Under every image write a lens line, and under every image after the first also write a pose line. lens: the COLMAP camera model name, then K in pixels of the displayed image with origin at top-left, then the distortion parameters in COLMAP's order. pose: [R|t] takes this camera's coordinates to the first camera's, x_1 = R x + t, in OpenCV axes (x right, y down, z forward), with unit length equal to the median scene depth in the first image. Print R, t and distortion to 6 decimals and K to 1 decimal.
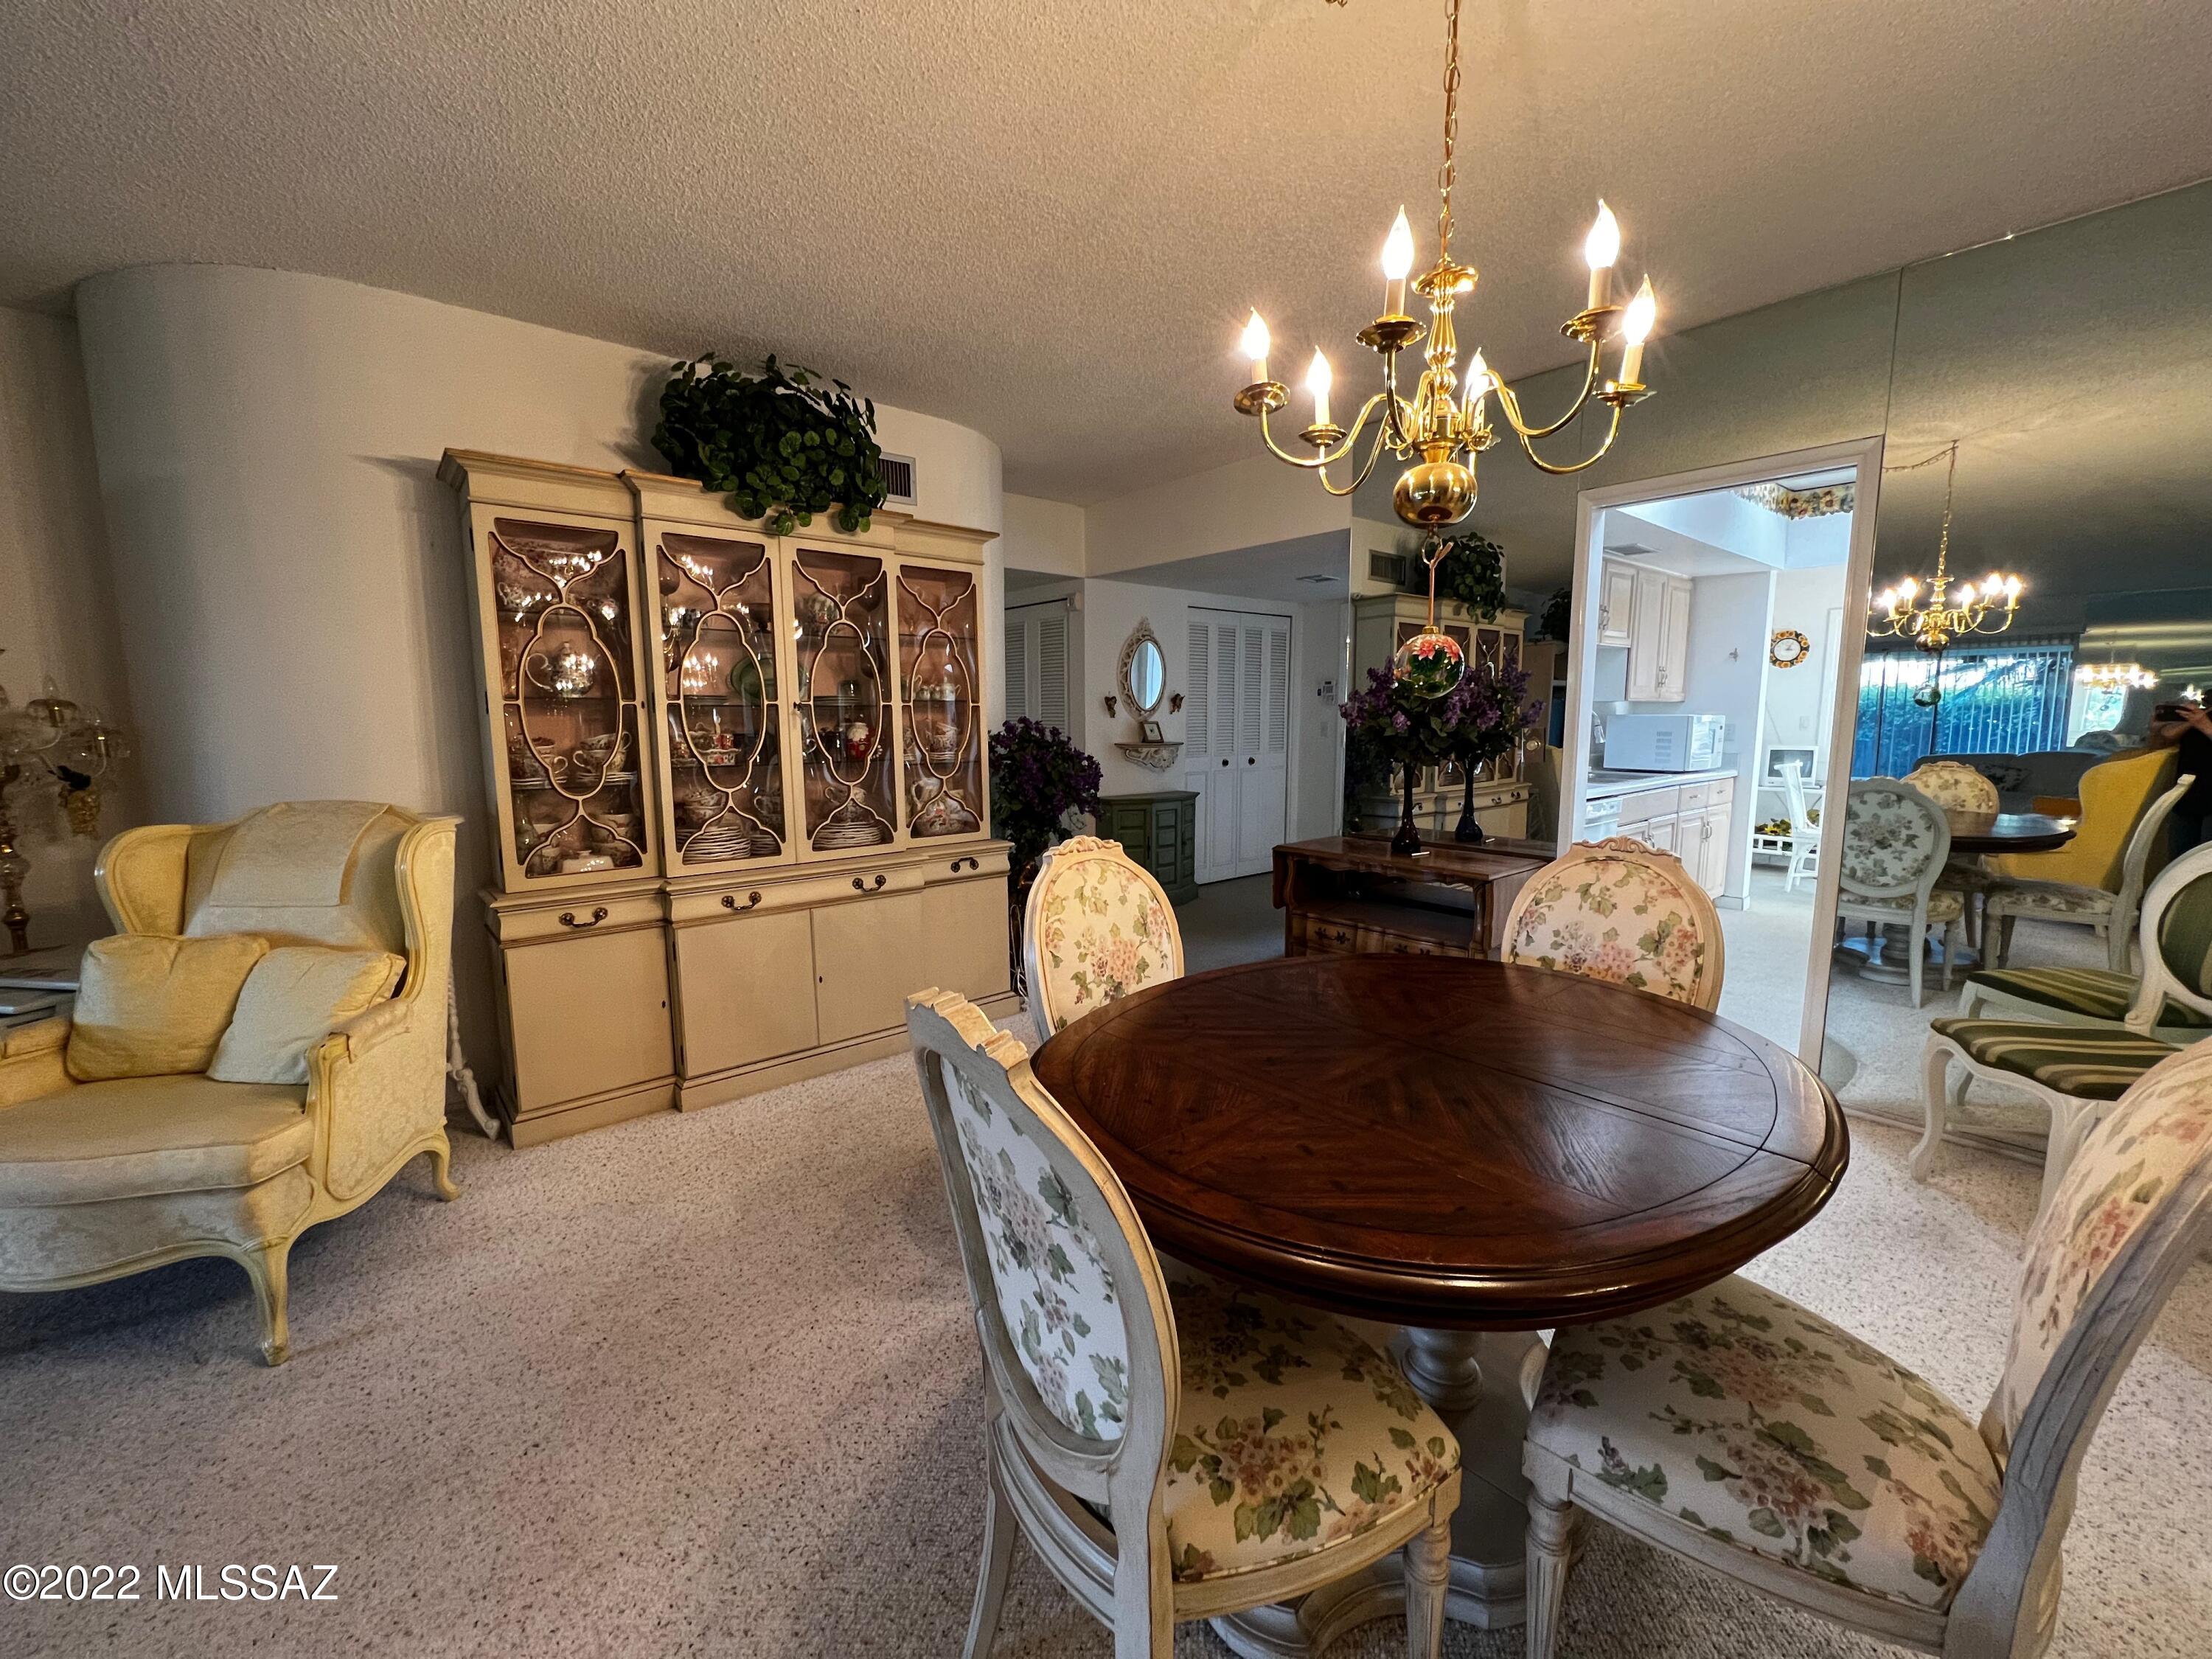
lens RADIAL K [[883.1, 0, 1094.6], [0, 883.1, 828.6], [0, 0, 1]] dist [-0.000448, 0.000368]
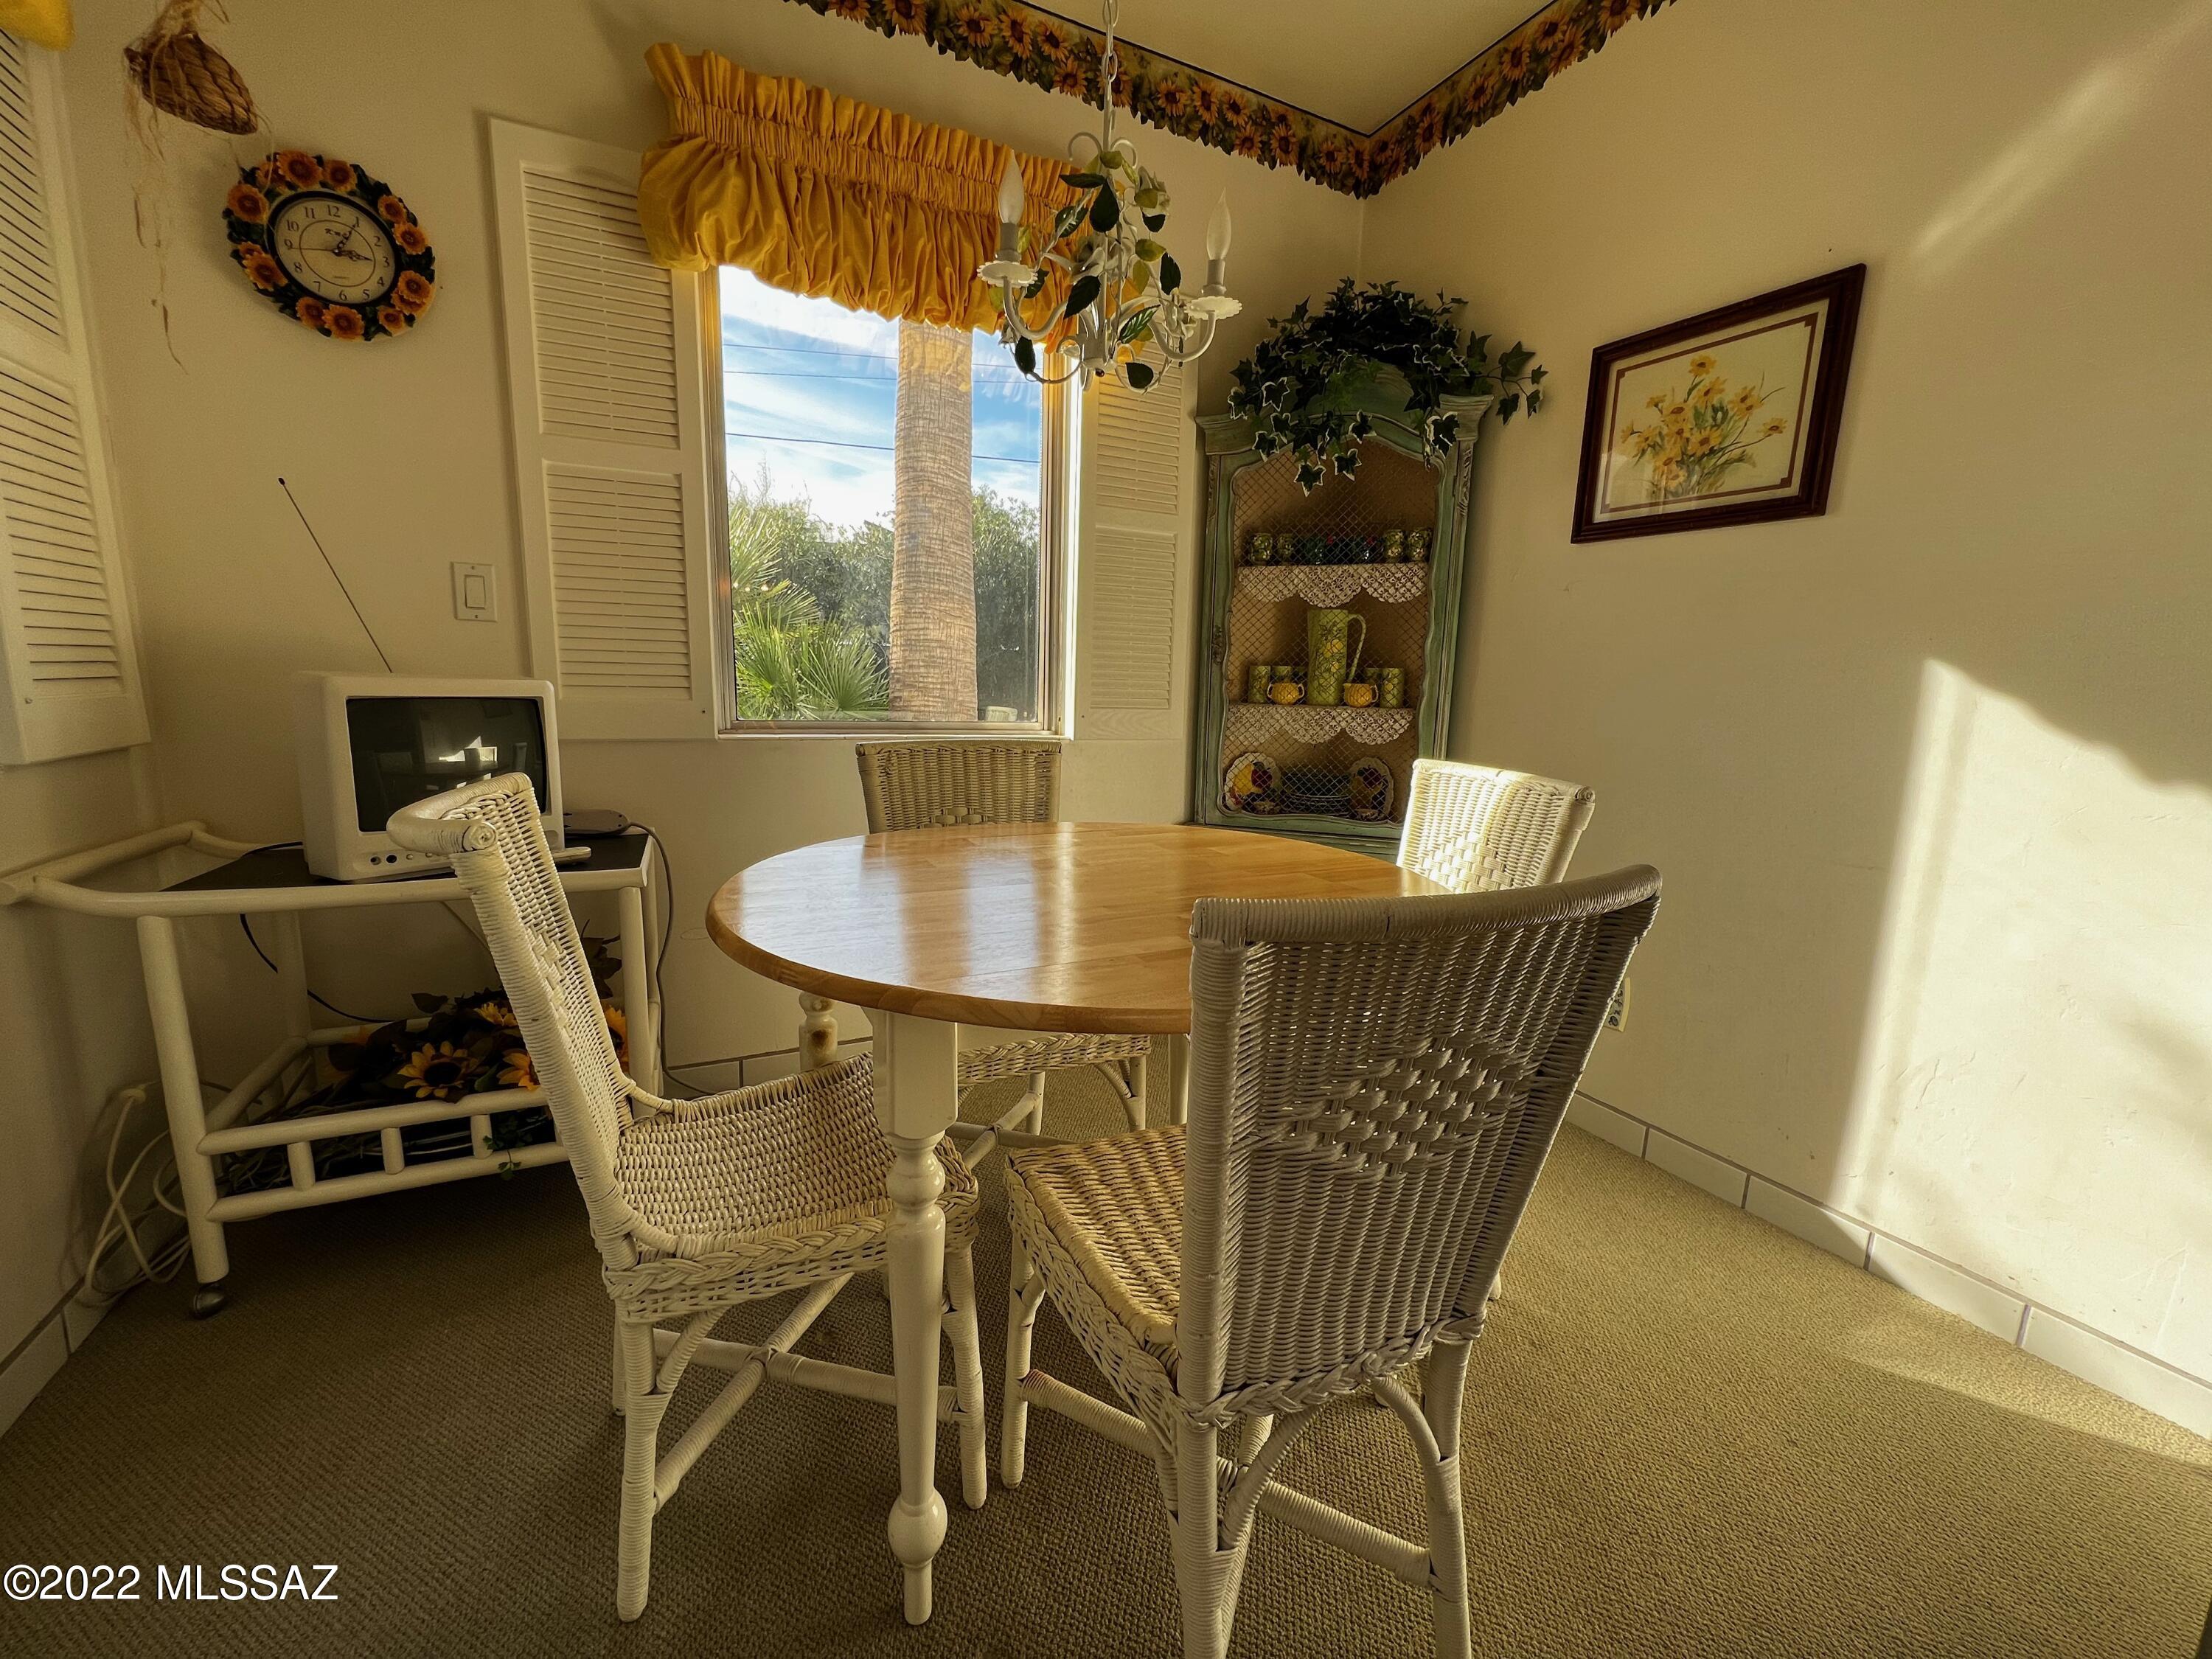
lens RADIAL K [[883.1, 0, 1104.8], [0, 883.1, 823.3], [0, 0, 1]] dist [-0.000448, 0.000368]
pose [[0.229634, -0.147808, 0.961988, 0.743658], [0.097017, 0.986955, 0.128485, -0.086197], [-0.968430, 0.063824, 0.240978, 0.962606]]
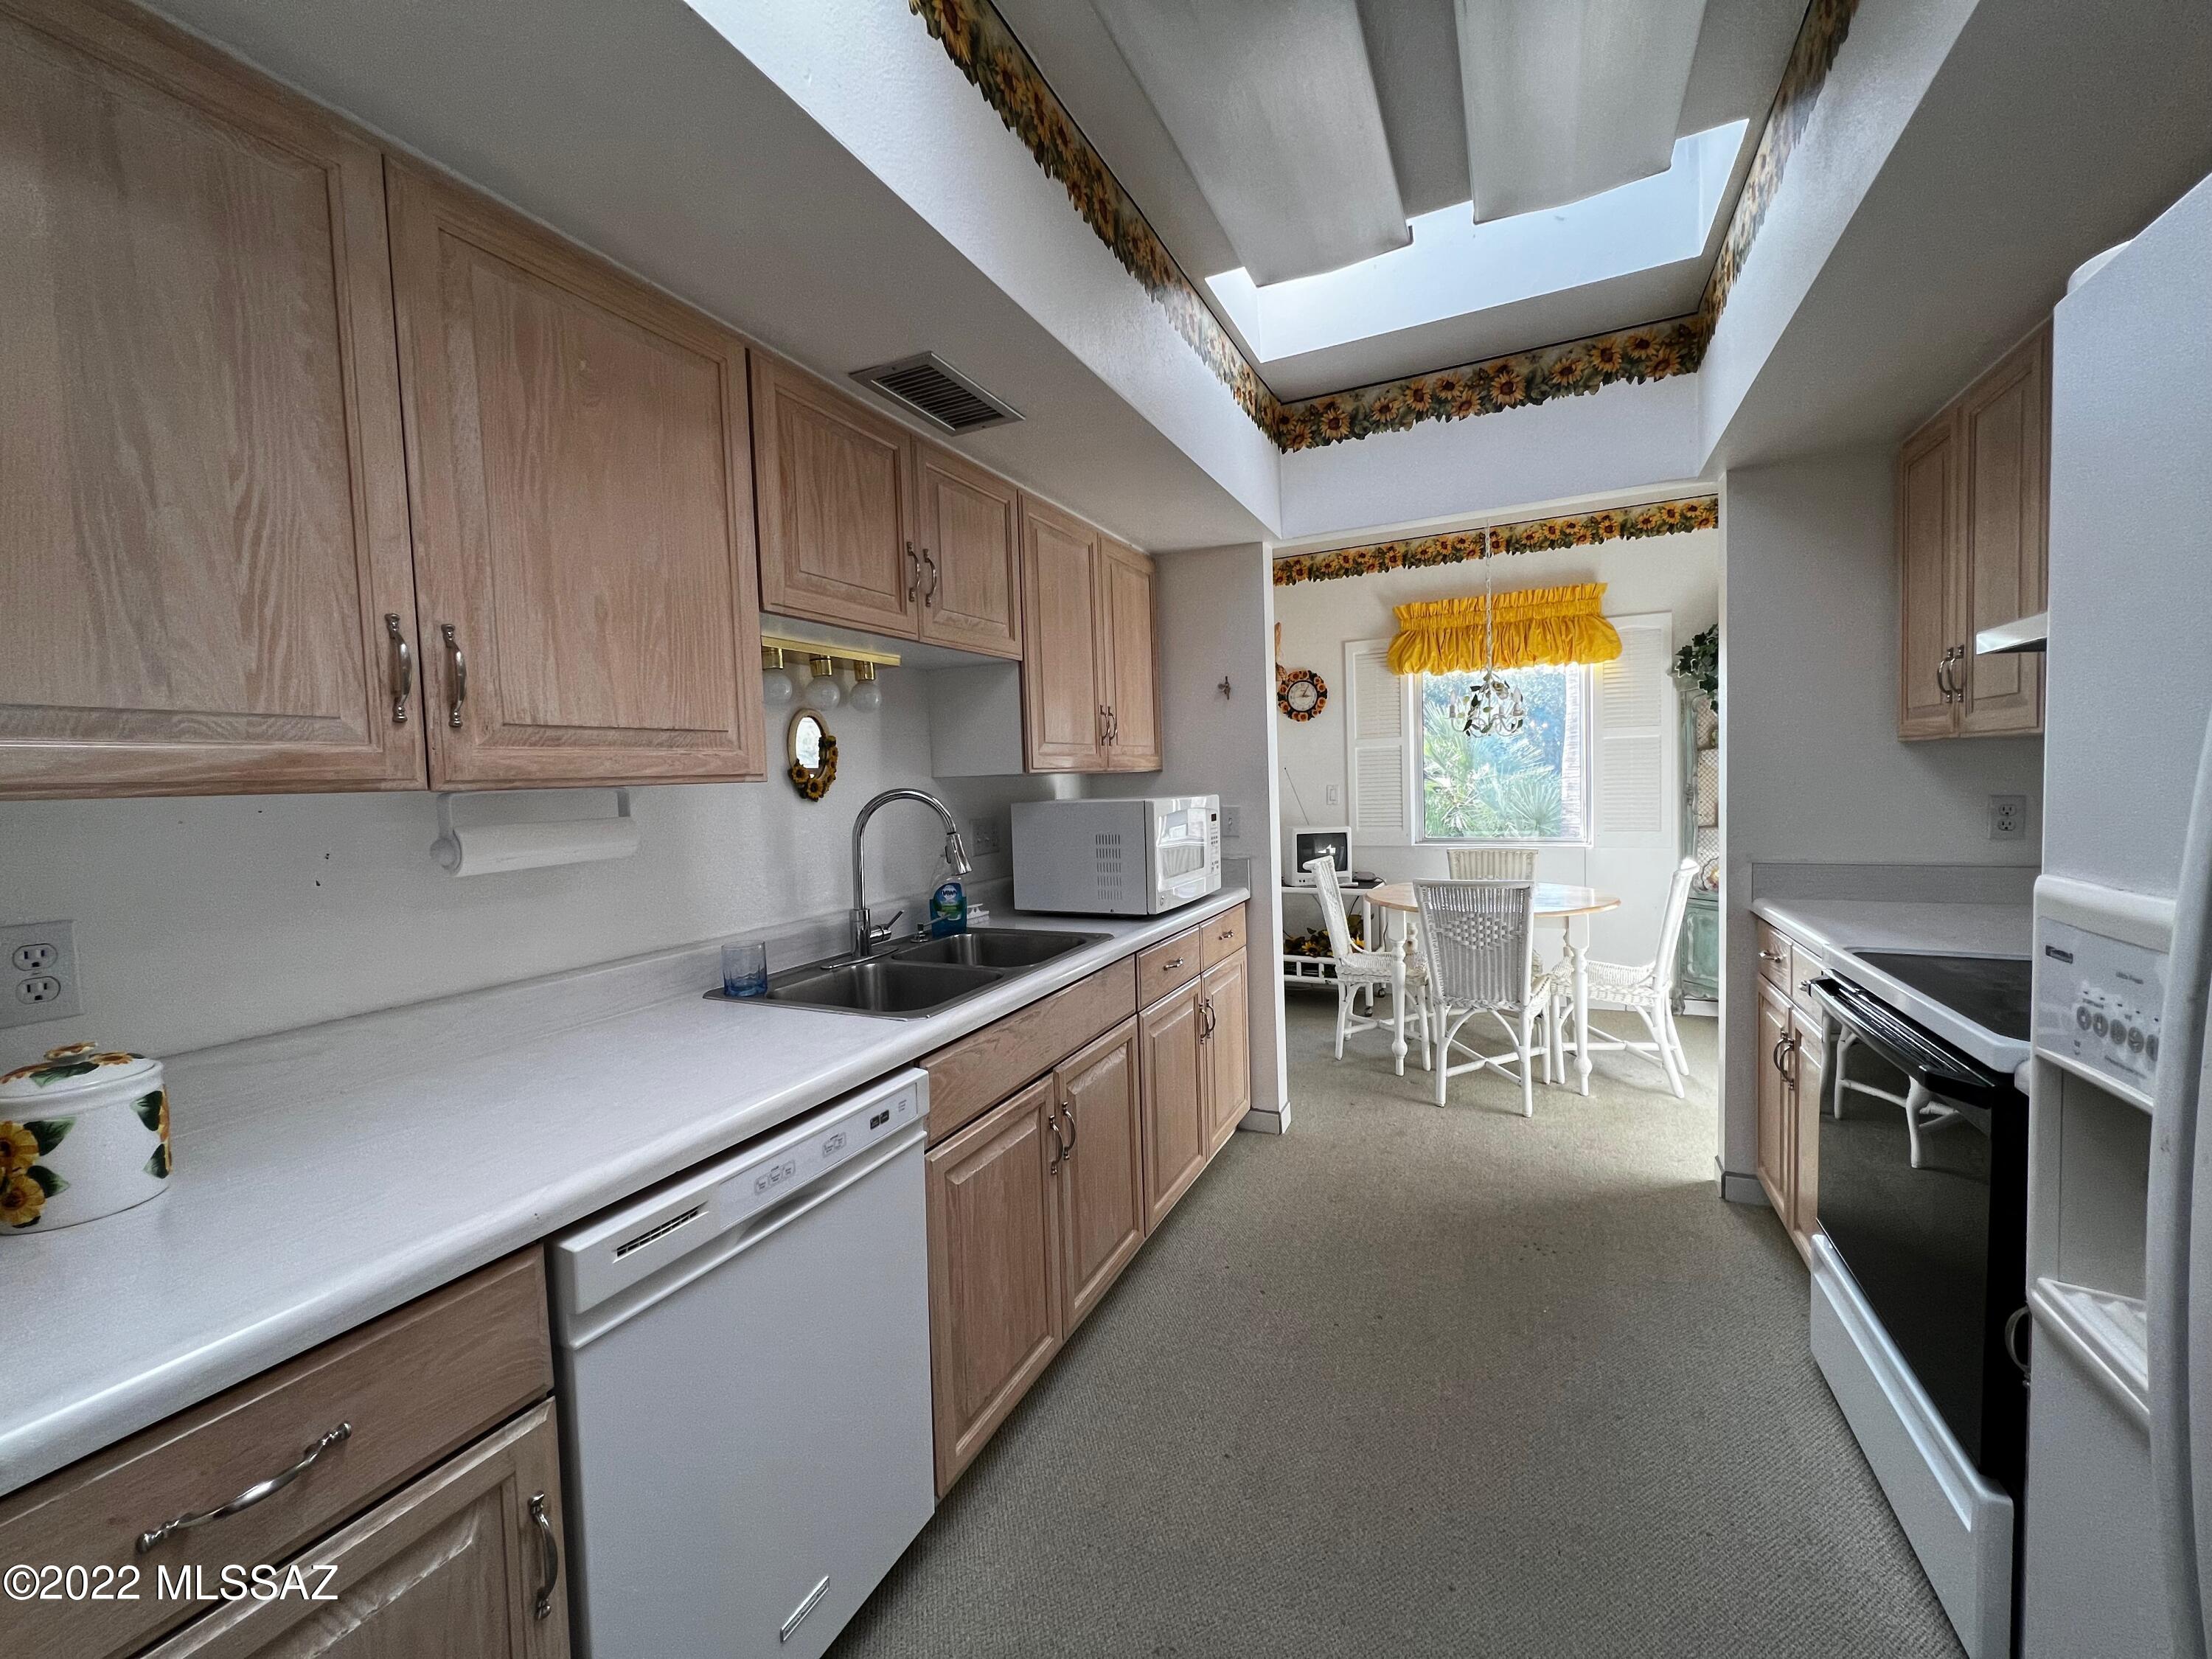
lens RADIAL K [[883.1, 0, 1096.2], [0, 883.1, 825.2], [0, 0, 1]] dist [-0.000448, 0.000368]
pose [[0.912205, -0.047381, 0.406984, 0.407246], [0.082148, 0.994272, -0.068370, -0.075395], [-0.401414, 0.095801, 0.910873, 0.516219]]
